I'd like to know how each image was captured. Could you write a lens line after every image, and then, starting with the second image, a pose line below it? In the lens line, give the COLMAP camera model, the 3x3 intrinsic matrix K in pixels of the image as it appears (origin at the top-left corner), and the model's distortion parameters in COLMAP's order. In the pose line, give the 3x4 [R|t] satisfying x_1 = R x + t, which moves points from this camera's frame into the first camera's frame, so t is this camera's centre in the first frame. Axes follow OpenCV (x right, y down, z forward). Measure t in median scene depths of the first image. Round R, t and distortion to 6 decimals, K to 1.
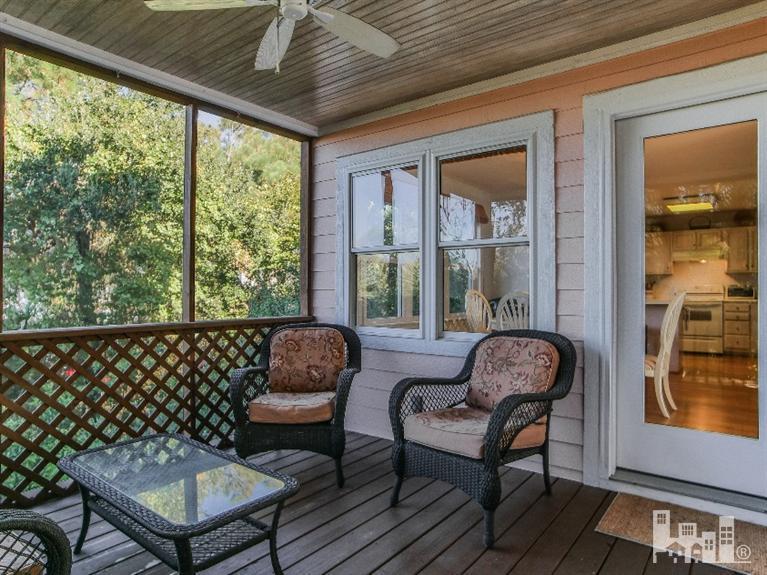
lens RADIAL K [[478.3, 0, 399.2], [0, 478.3, 285.7], [0, 0, 1]] dist [-0.062446, 0.050218]
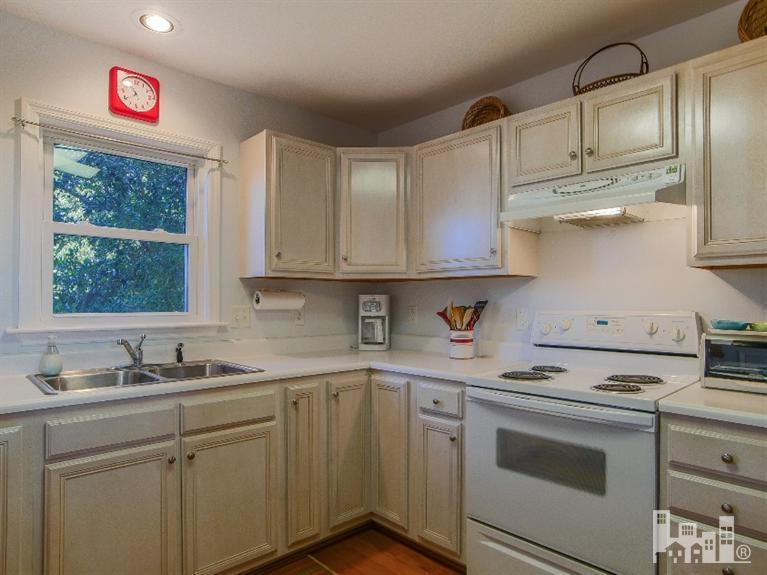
lens RADIAL K [[487.4, 0, 385.6], [0, 487.4, 291.3], [0, 0, 1]] dist [-0.065265, 0.056274]
pose [[0.984260, -0.002136, -0.176712, 0.597468], [0.001224, 0.999985, -0.005271, -0.014542], [0.176721, 0.004972, 0.984248, 0.763123]]
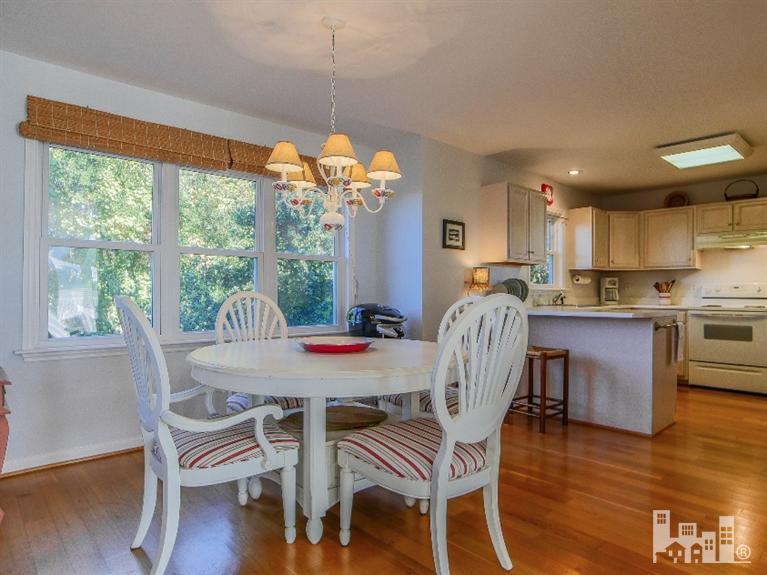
lens RADIAL K [[478.3, 0, 399.2], [0, 478.3, 285.7], [0, 0, 1]] dist [-0.062446, 0.050218]
pose [[0.986411, 0.002244, -0.164283, 0.291962], [-0.002939, 0.999988, -0.003985, 0.003801], [0.164272, 0.004413, 0.986405, 0.289620]]
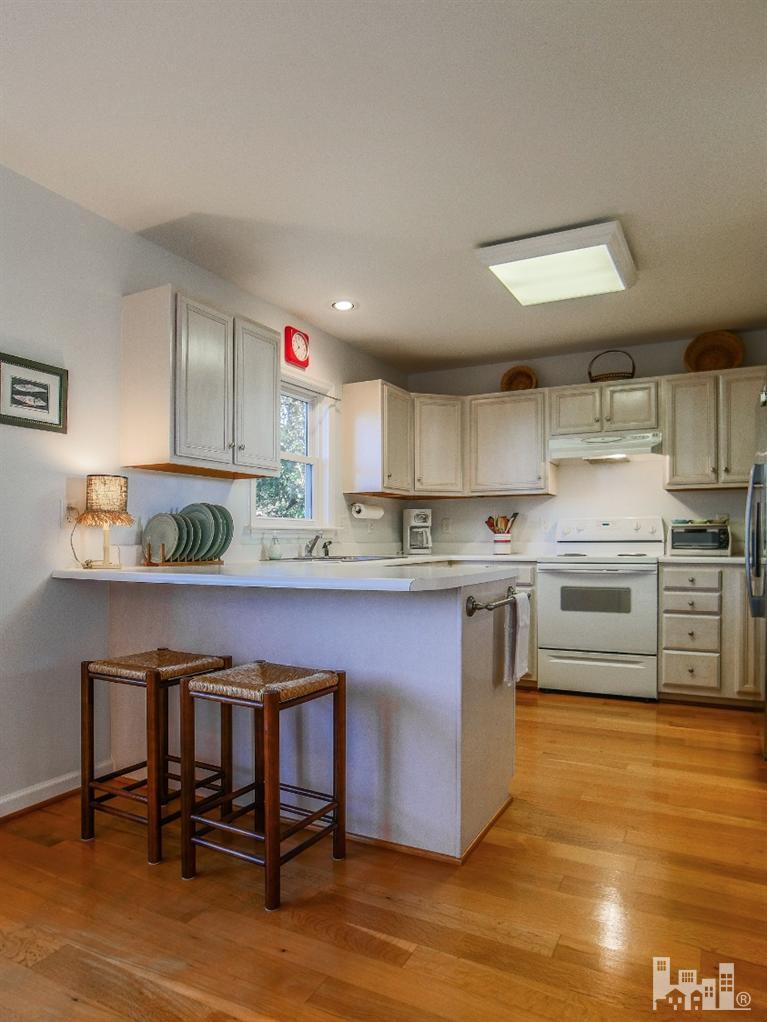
lens RADIAL K [[663.5, 0, 386.0], [0, 663.5, 530.9], [0, 0, 1]] dist [-0.040509, 0.000679]
pose [[0.987139, -0.001031, 0.159858, 0.376524], [0.001257, 0.999998, -0.001311, 0.008790], [-0.159857, 0.001495, 0.987139, 0.495886]]
